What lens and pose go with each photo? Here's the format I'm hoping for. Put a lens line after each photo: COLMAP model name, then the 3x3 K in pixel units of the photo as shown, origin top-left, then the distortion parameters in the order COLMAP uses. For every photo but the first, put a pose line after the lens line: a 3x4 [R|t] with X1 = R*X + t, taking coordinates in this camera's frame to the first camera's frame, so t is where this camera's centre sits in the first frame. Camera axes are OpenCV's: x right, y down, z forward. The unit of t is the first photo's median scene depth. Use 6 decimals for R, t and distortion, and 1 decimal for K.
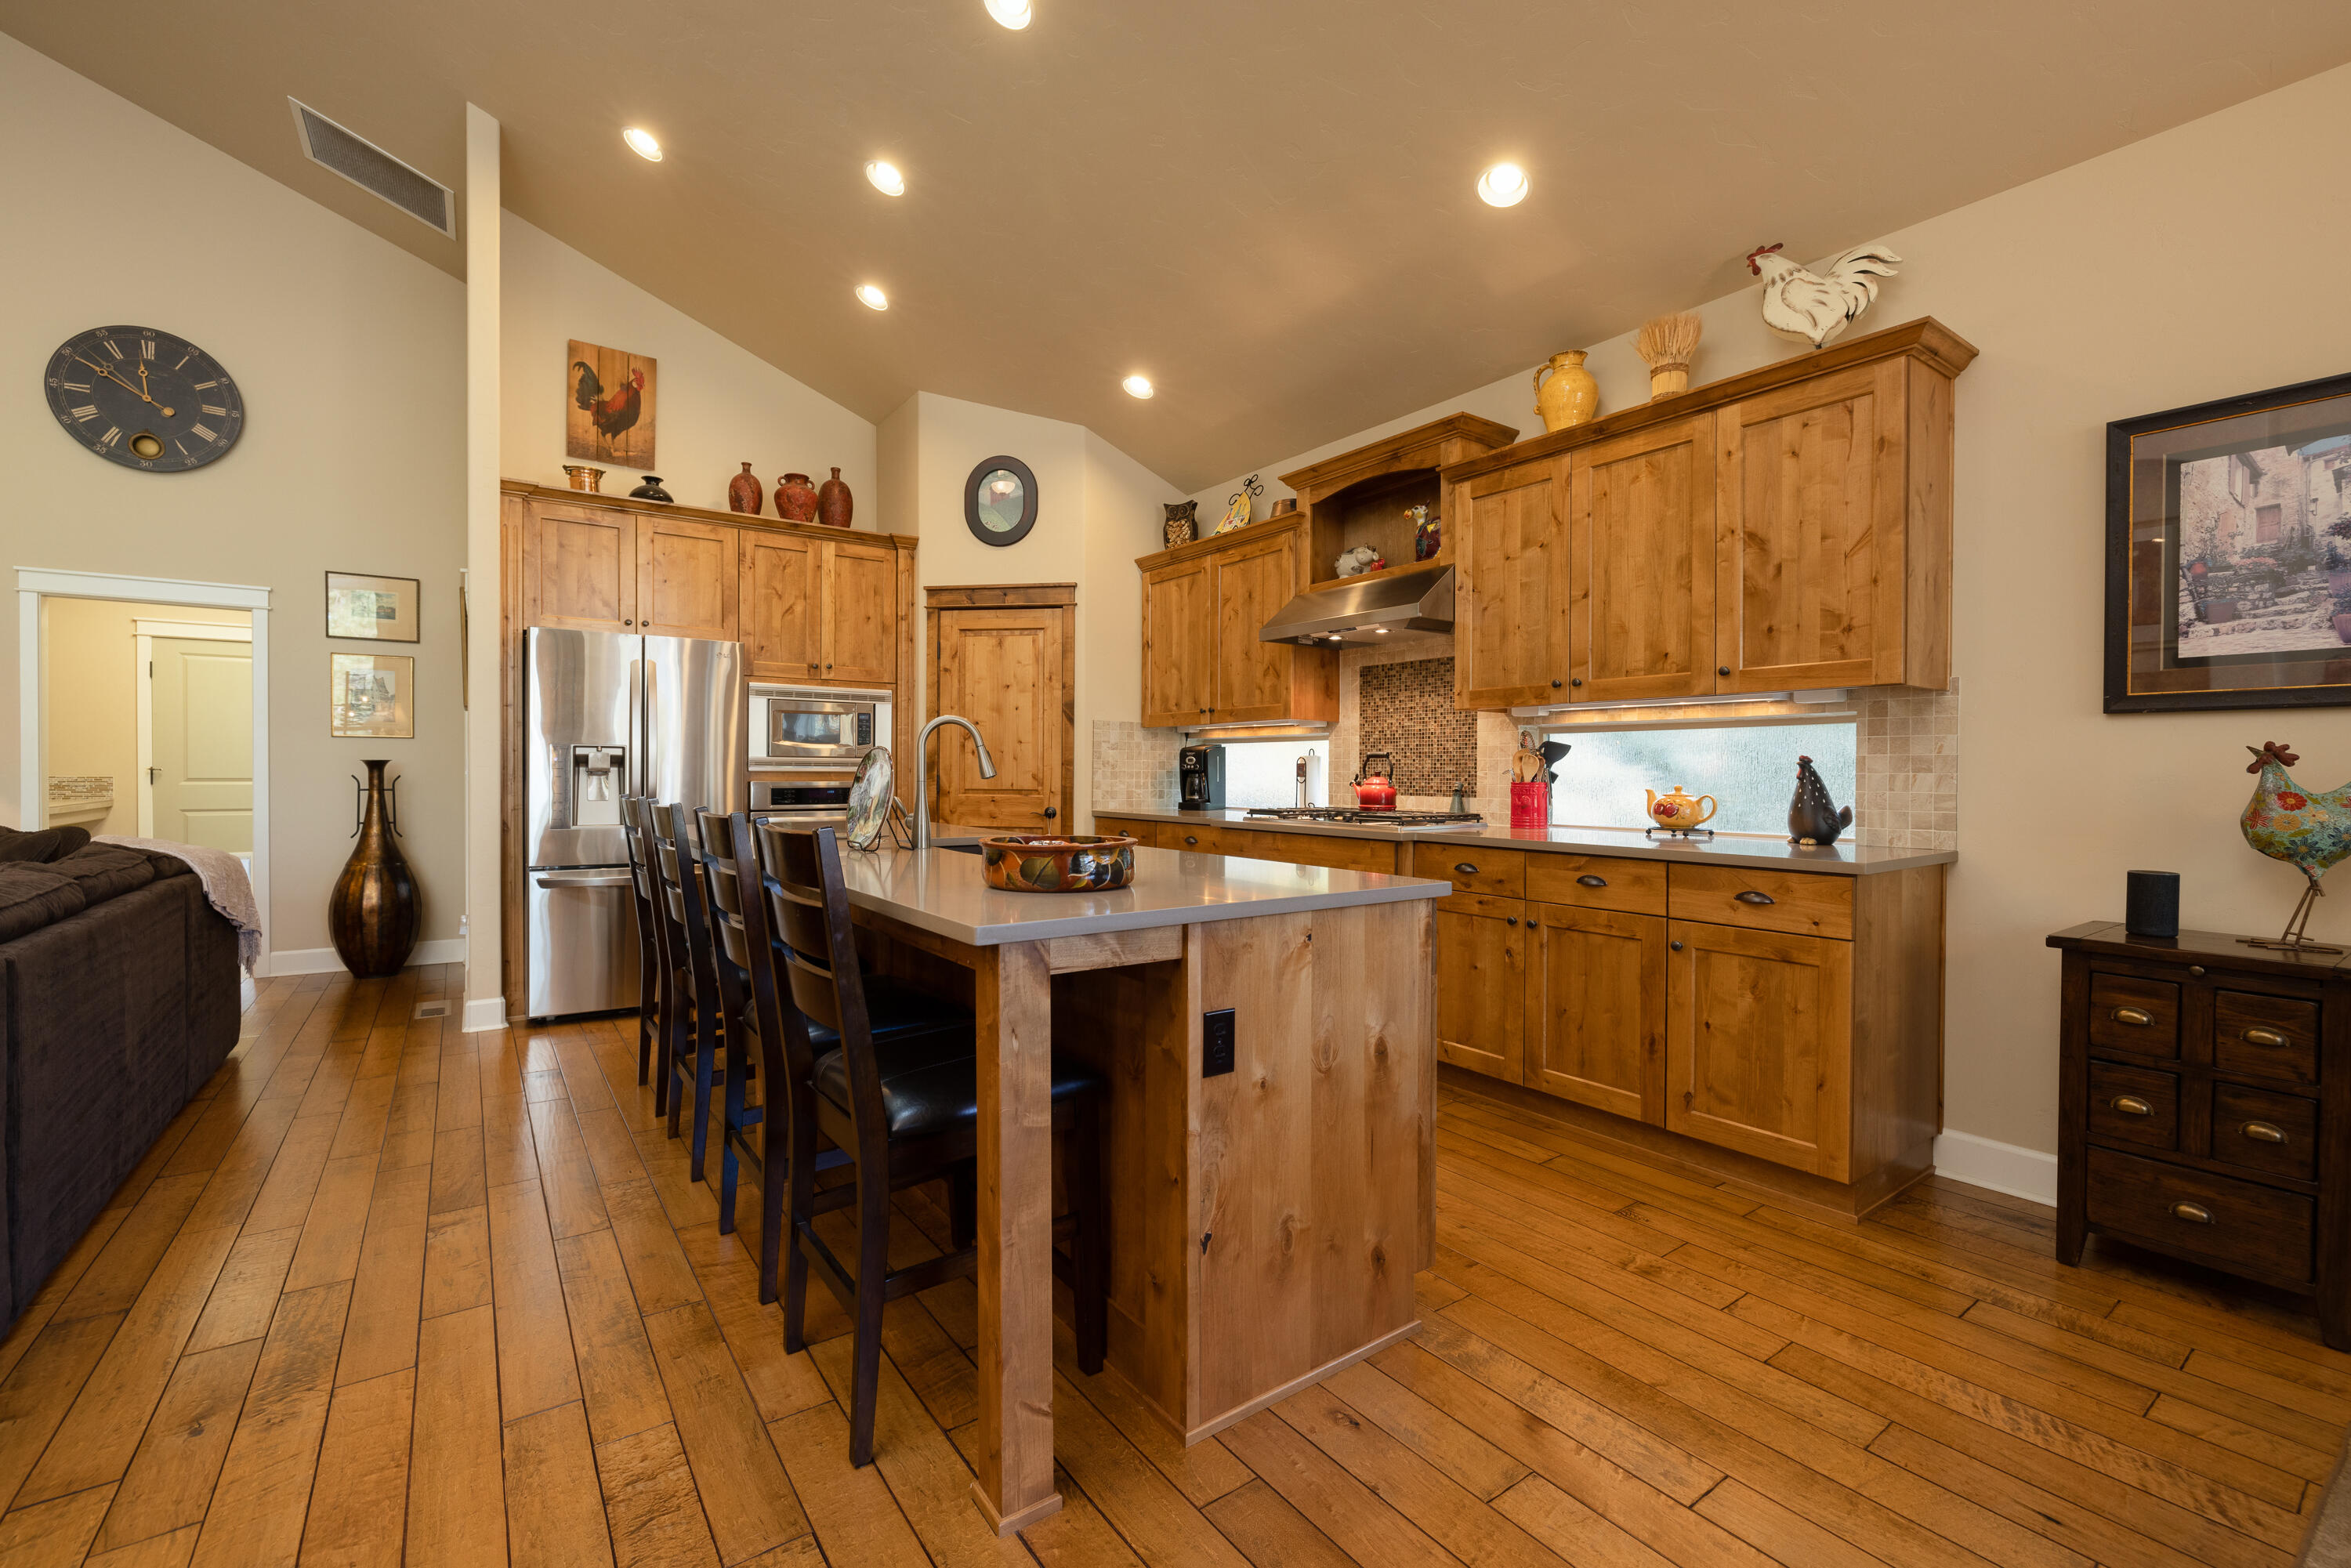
lens RADIAL K [[993.9, 0, 1162.8], [0, 993.9, 786.9], [0, 0, 1]] dist [-0.005303, -0.000331]
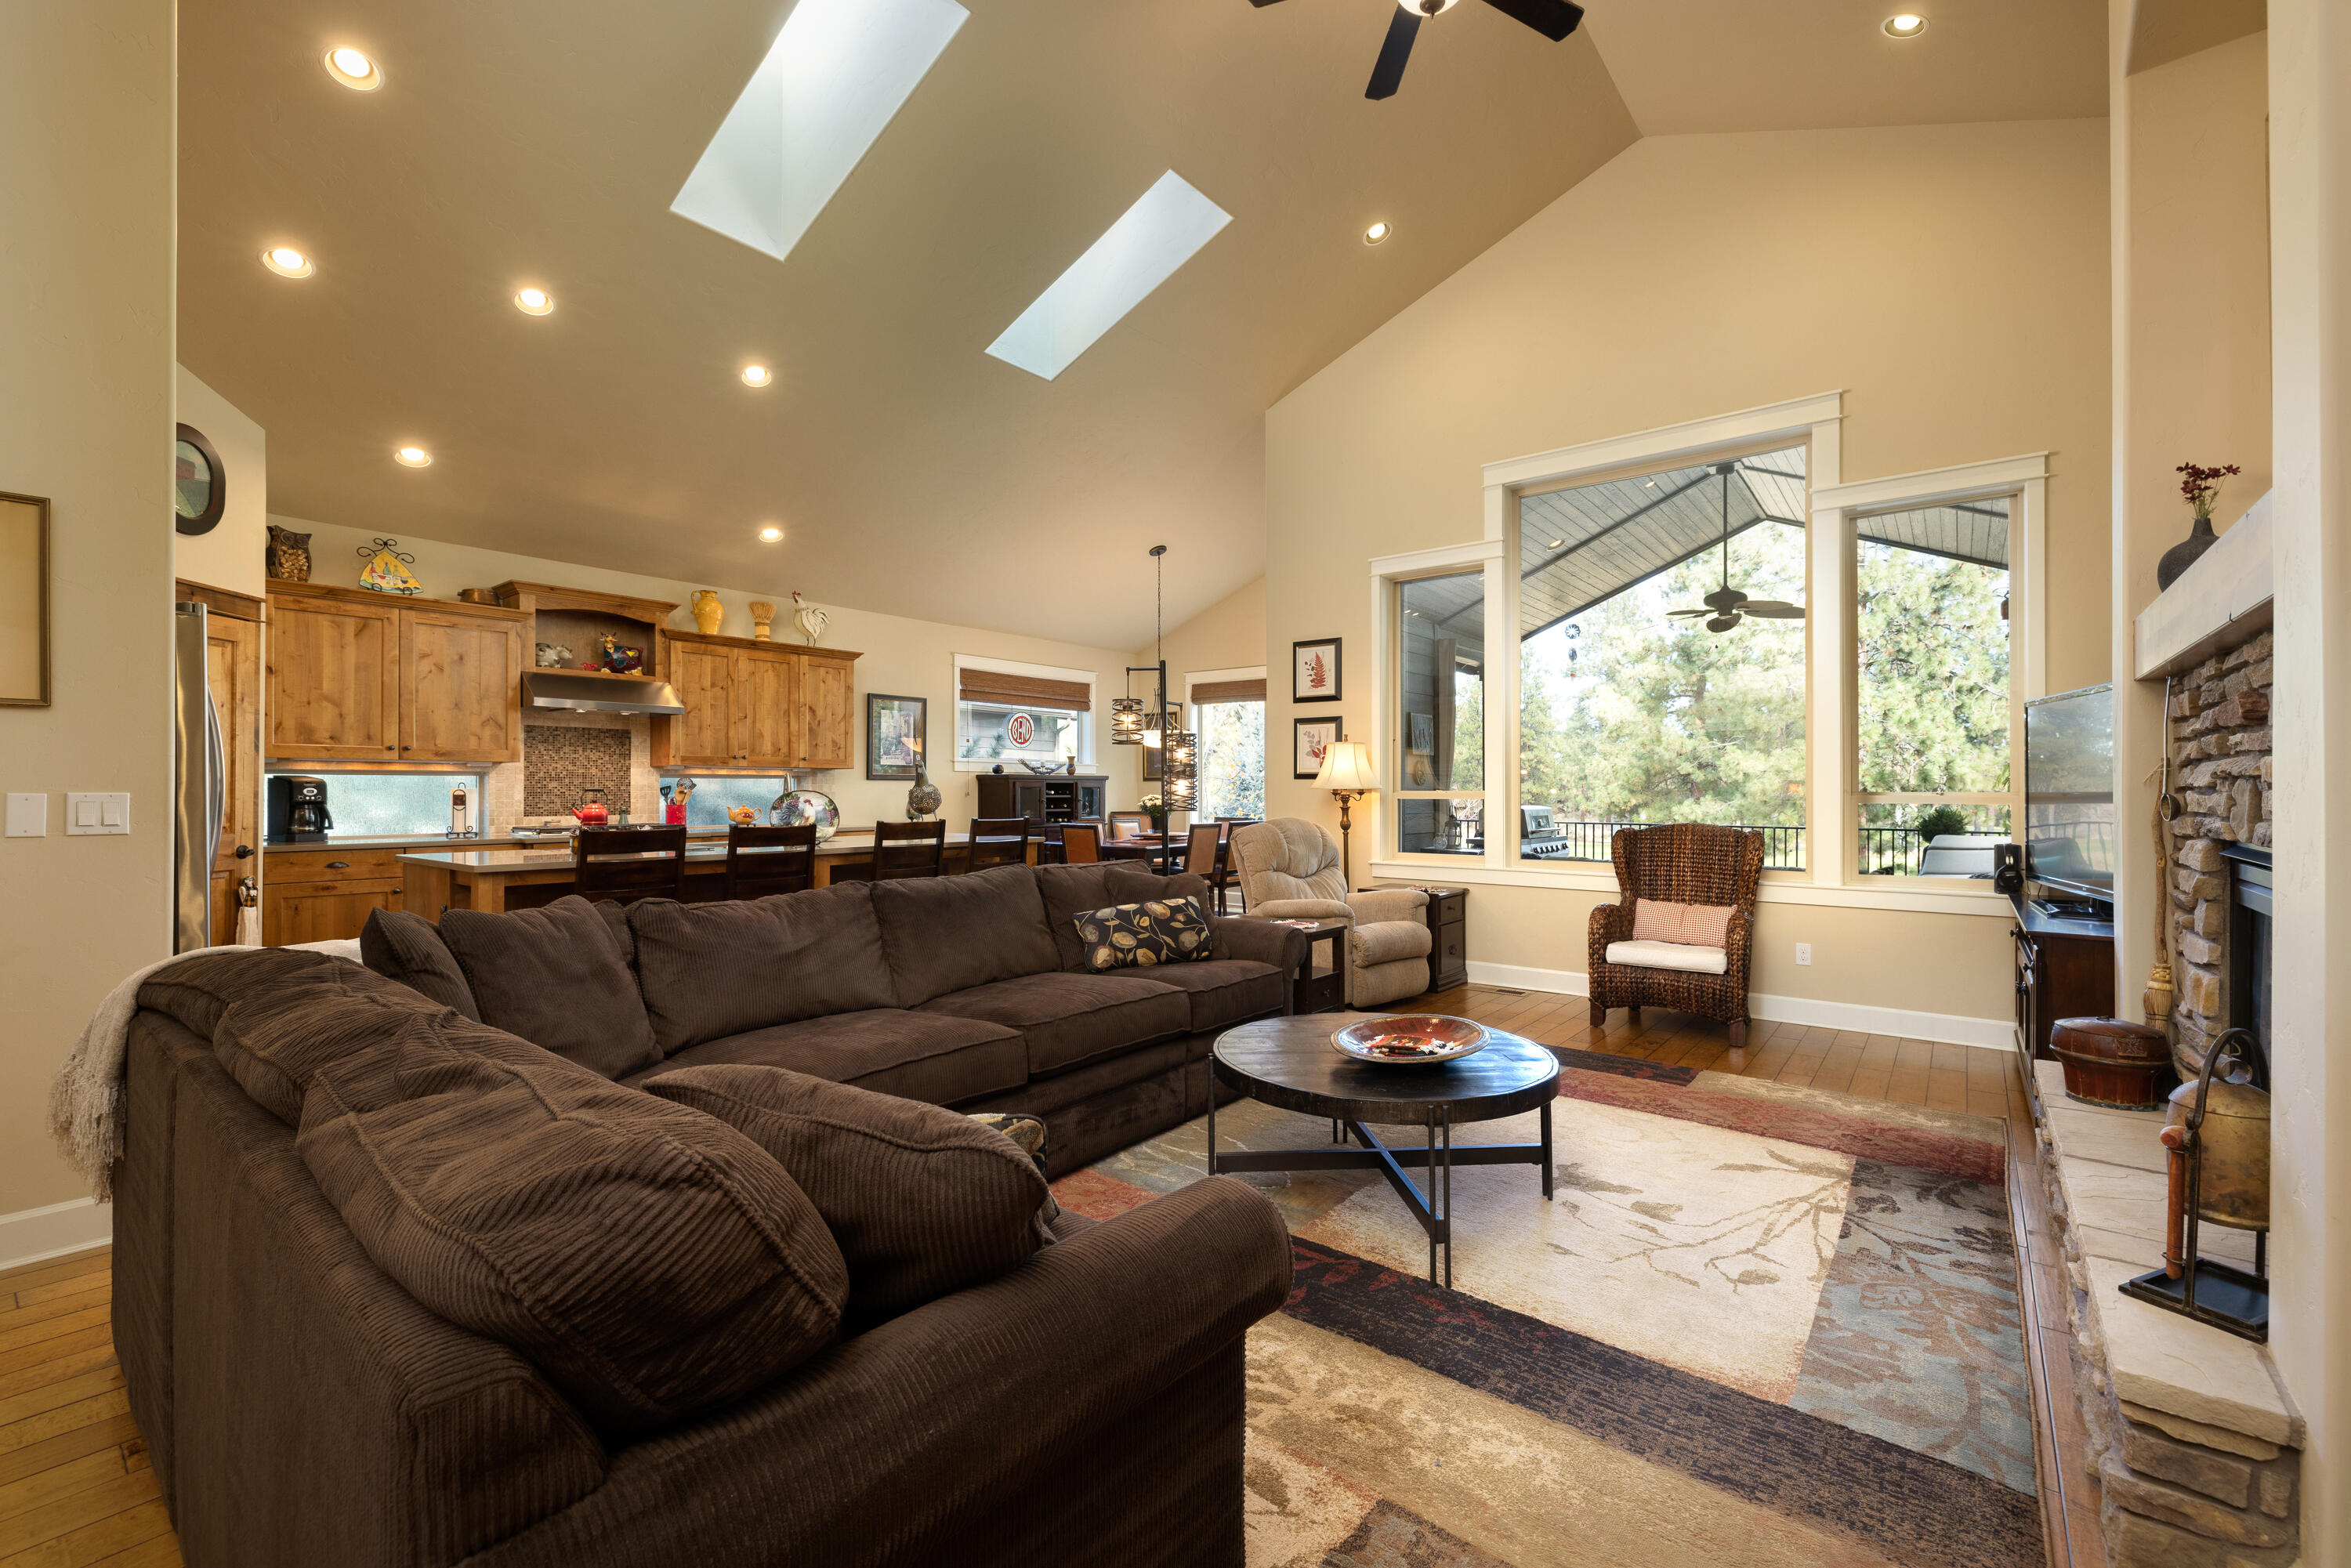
lens RADIAL K [[993.9, 0, 1162.8], [0, 993.9, 786.9], [0, 0, 1]] dist [-0.005303, -0.000331]
pose [[-0.258561, -0.001153, 0.965994, -1.218524], [0.012897, 0.999906, 0.004646, -0.025805], [-0.965909, 0.013660, -0.258522, 0.440808]]
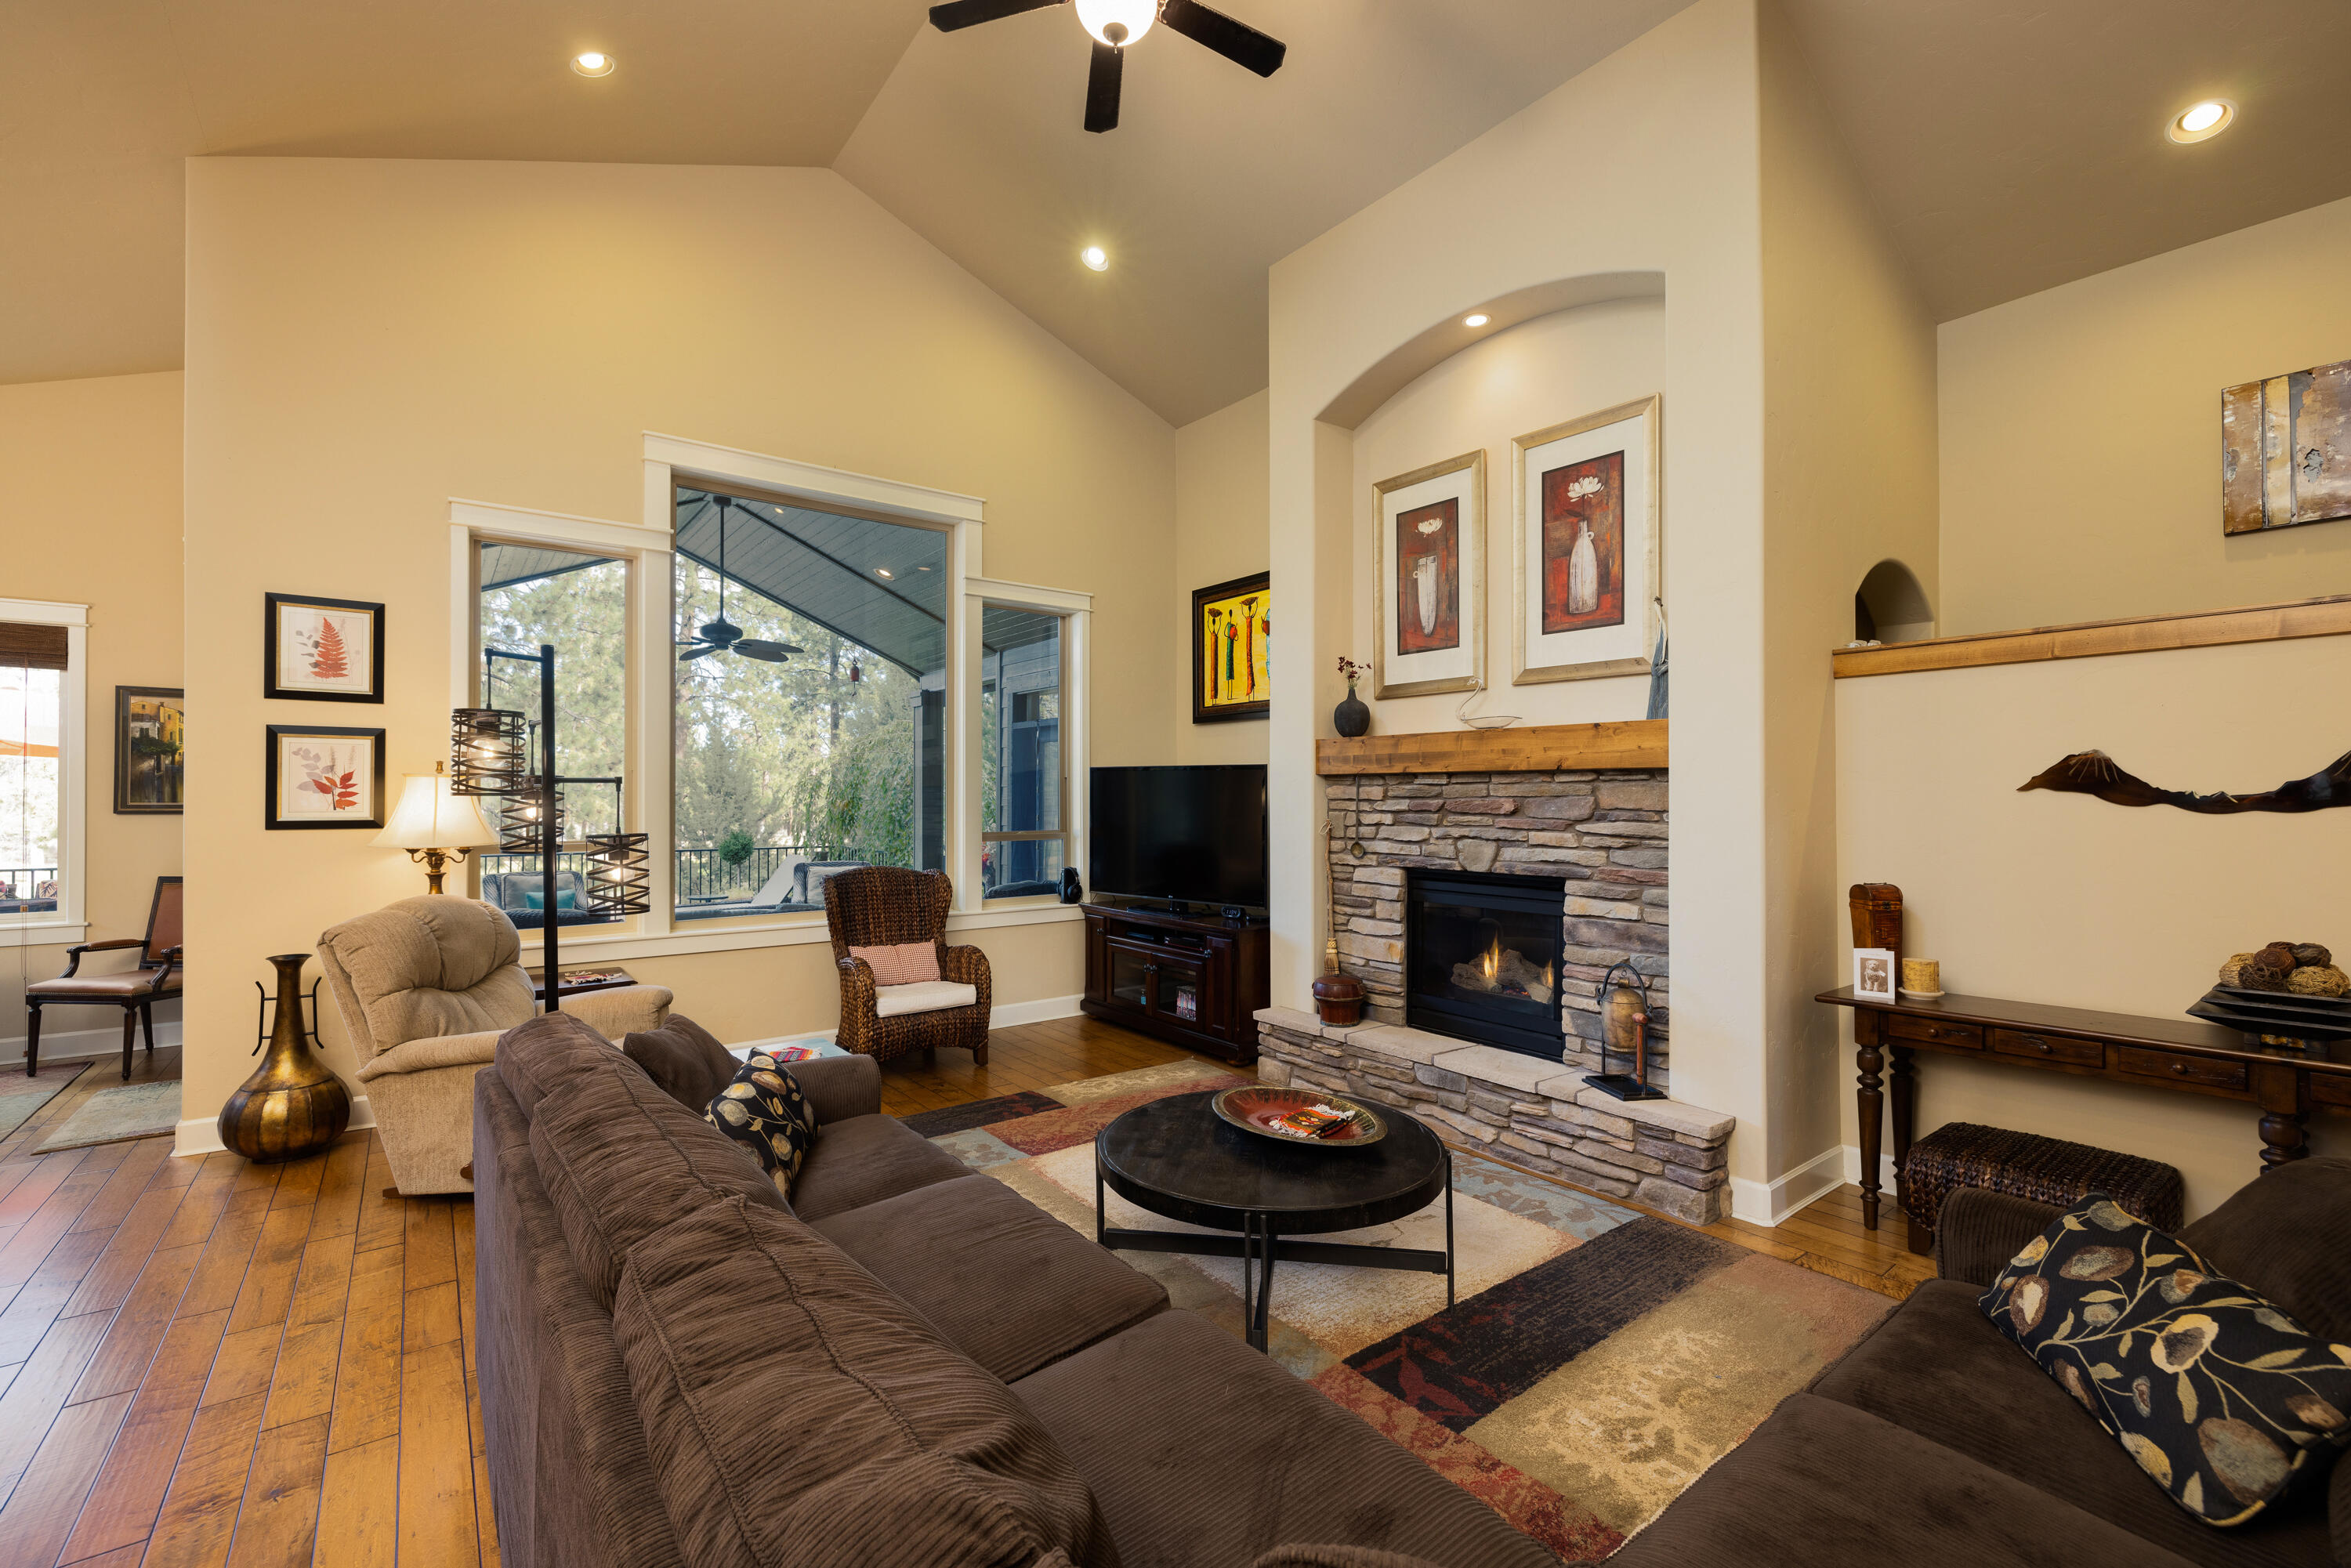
lens RADIAL K [[993.9, 0, 1162.8], [0, 993.9, 786.9], [0, 0, 1]] dist [-0.005303, -0.000331]
pose [[-0.999406, -0.004707, -0.034138, -0.663249], [-0.004912, 0.999970, 0.005913, -0.067217], [0.034109, 0.006077, -0.999400, 0.706398]]
